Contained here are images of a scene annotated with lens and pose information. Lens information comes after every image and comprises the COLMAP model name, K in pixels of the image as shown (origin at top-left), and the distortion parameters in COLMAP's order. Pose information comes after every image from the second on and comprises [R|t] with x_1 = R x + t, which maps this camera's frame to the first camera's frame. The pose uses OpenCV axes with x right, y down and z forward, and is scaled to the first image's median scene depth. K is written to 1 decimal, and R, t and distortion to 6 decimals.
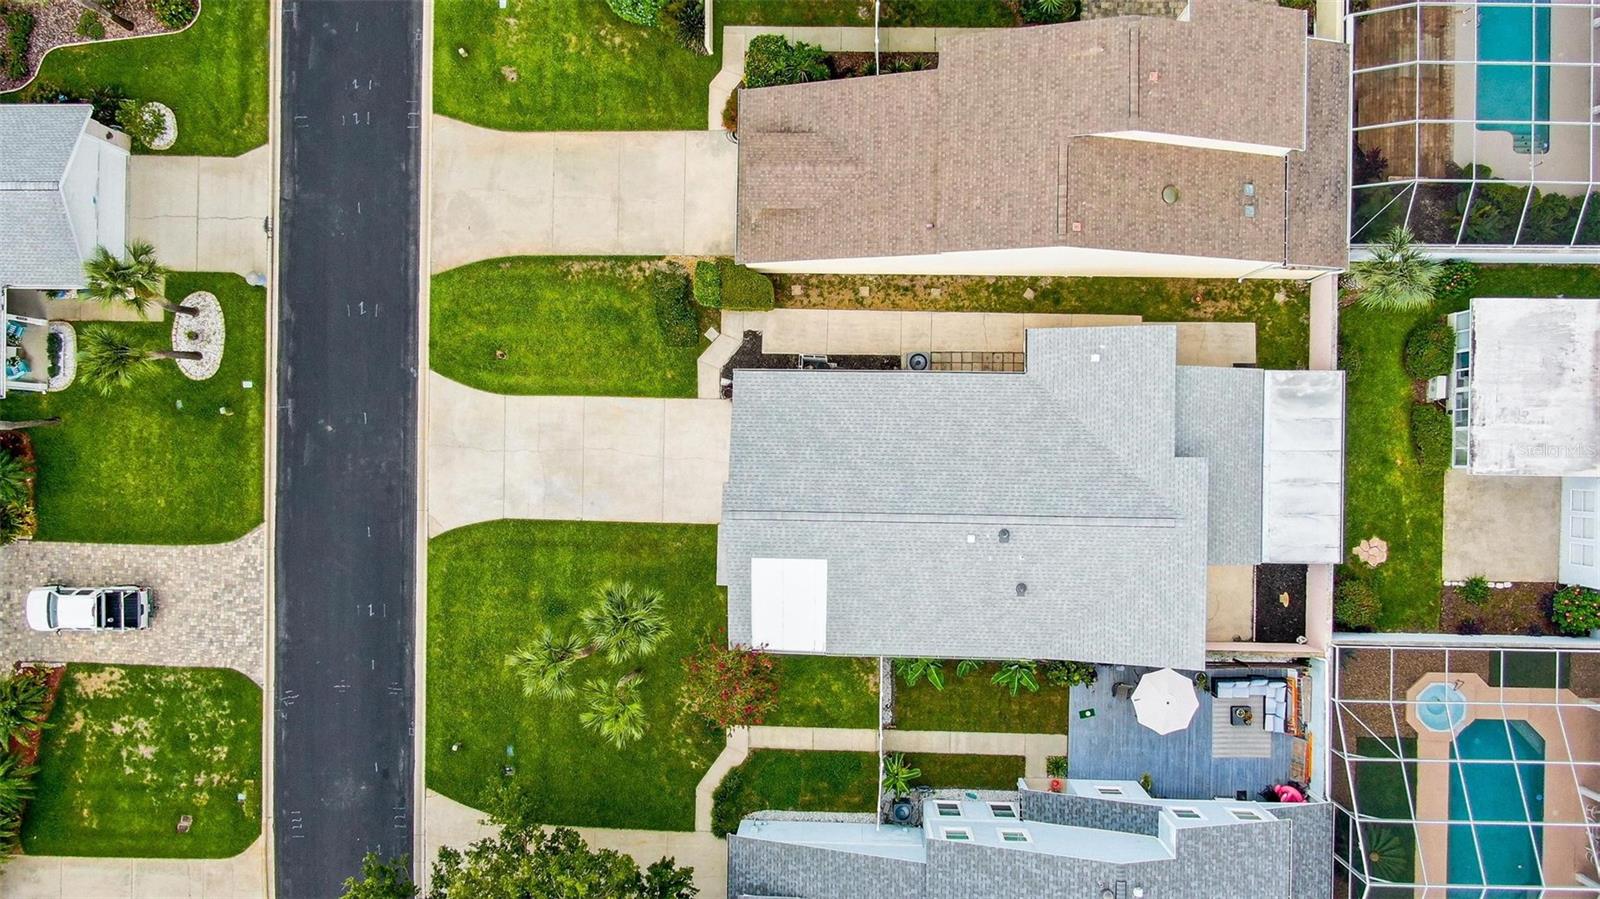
lens RADIAL K [[1150.6, 0, 799.3], [0, 1150.6, 447.0], [0, 0, 1]] dist [-0.020394, 0.010954]
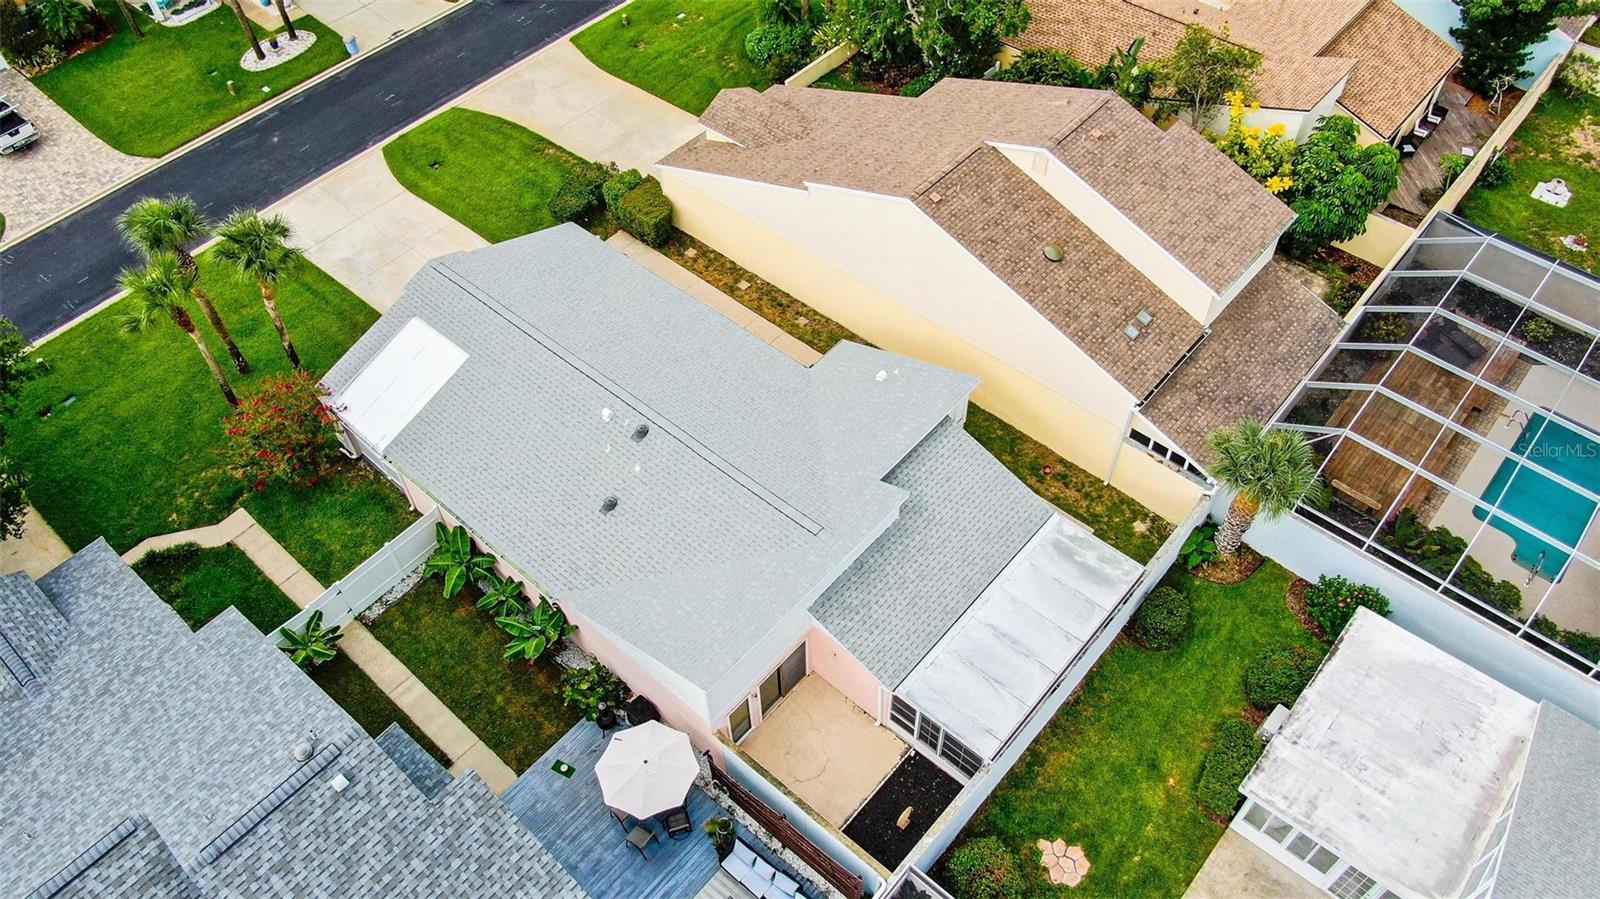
lens RADIAL K [[1150.6, 0, 802.9], [0, 1150.6, 450.0], [0, 0, 1]] dist [-0.020394, 0.010954]
pose [[0.763314, 0.516608, -0.387902, 0.511268], [-0.645955, 0.601329, -0.470261, 0.339531], [-0.009684, 0.609524, 0.792708, 0.358922]]
